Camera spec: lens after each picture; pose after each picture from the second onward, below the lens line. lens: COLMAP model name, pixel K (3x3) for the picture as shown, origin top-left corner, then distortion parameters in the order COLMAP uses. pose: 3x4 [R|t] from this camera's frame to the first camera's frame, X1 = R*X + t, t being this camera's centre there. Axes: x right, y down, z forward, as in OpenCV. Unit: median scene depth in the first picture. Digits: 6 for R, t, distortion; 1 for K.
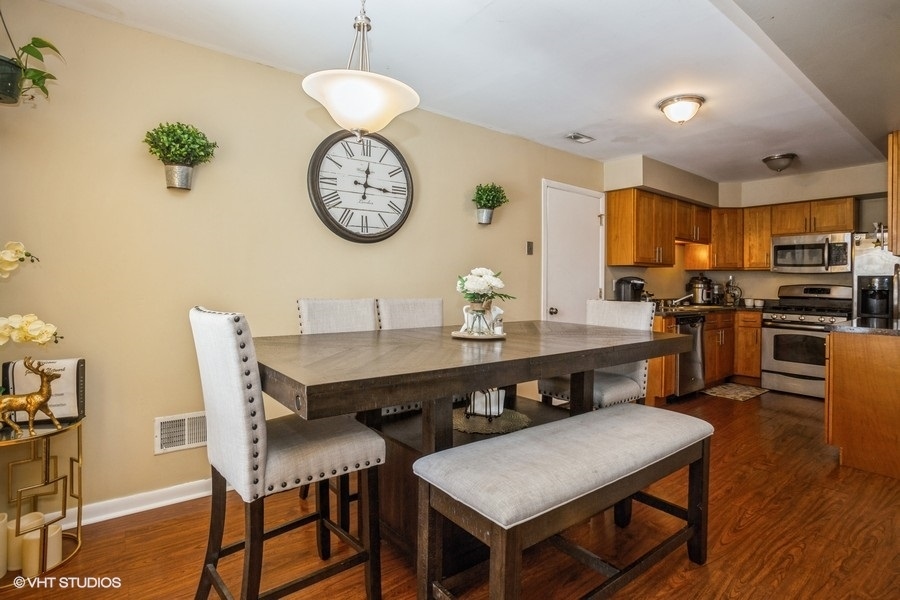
lens RADIAL K [[449.5, 0, 453.8], [0, 449.5, 283.3], [0, 0, 1]] dist [-0.065398, 0.022981]
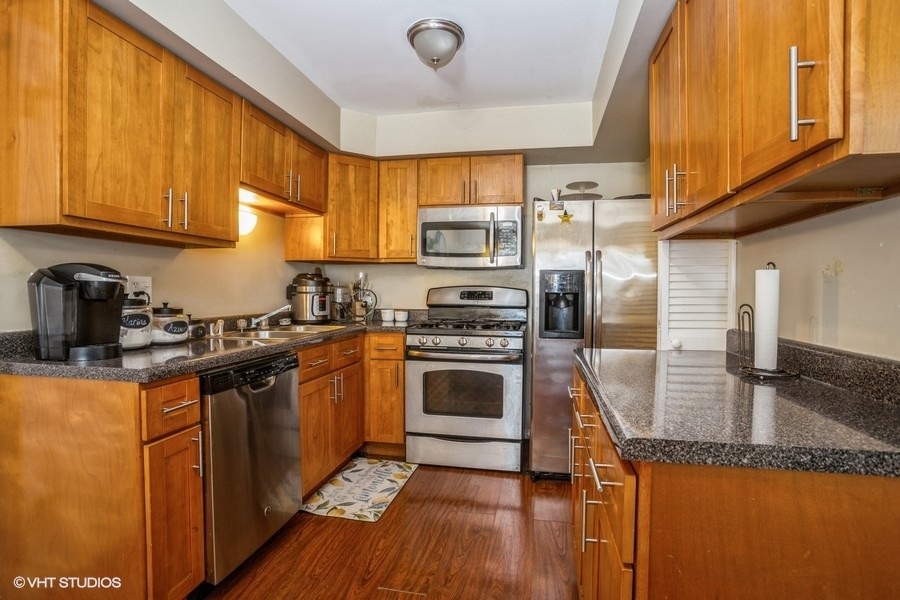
lens RADIAL K [[449.5, 0, 453.8], [0, 449.5, 283.3], [0, 0, 1]] dist [-0.065398, 0.022981]
pose [[0.753517, 0.002028, 0.657426, 0.377392], [0.004306, 0.999959, -0.008020, 0.004484], [-0.657415, 0.008874, 0.753477, 0.530081]]
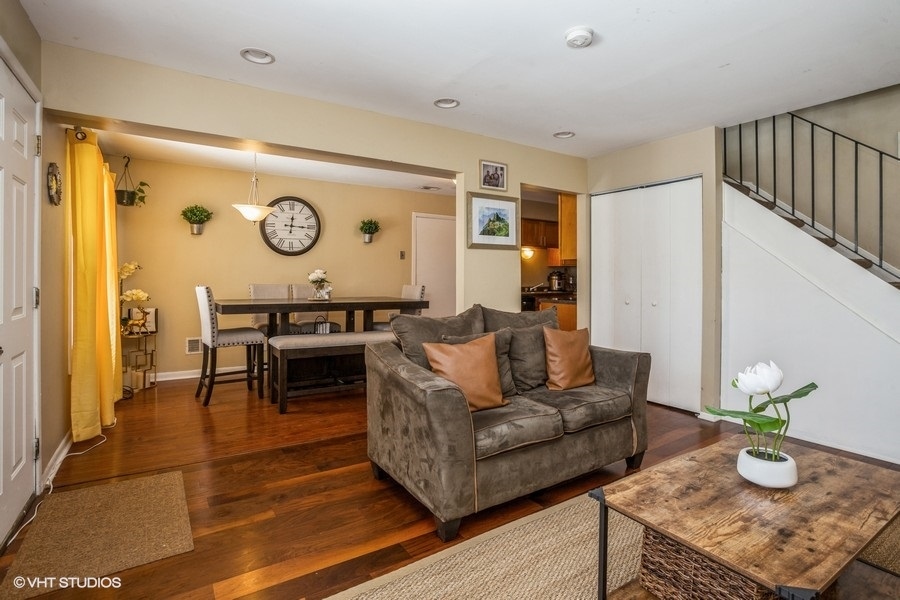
lens RADIAL K [[460.9, 0, 449.9], [0, 460.9, 276.1], [0, 0, 1]] dist [-0.043877, -0.000148]
pose [[0.995312, -0.006589, -0.096490, 0.424126], [0.006237, 0.999973, -0.003952, 0.005488], [0.096513, 0.003331, 0.995326, -0.566369]]
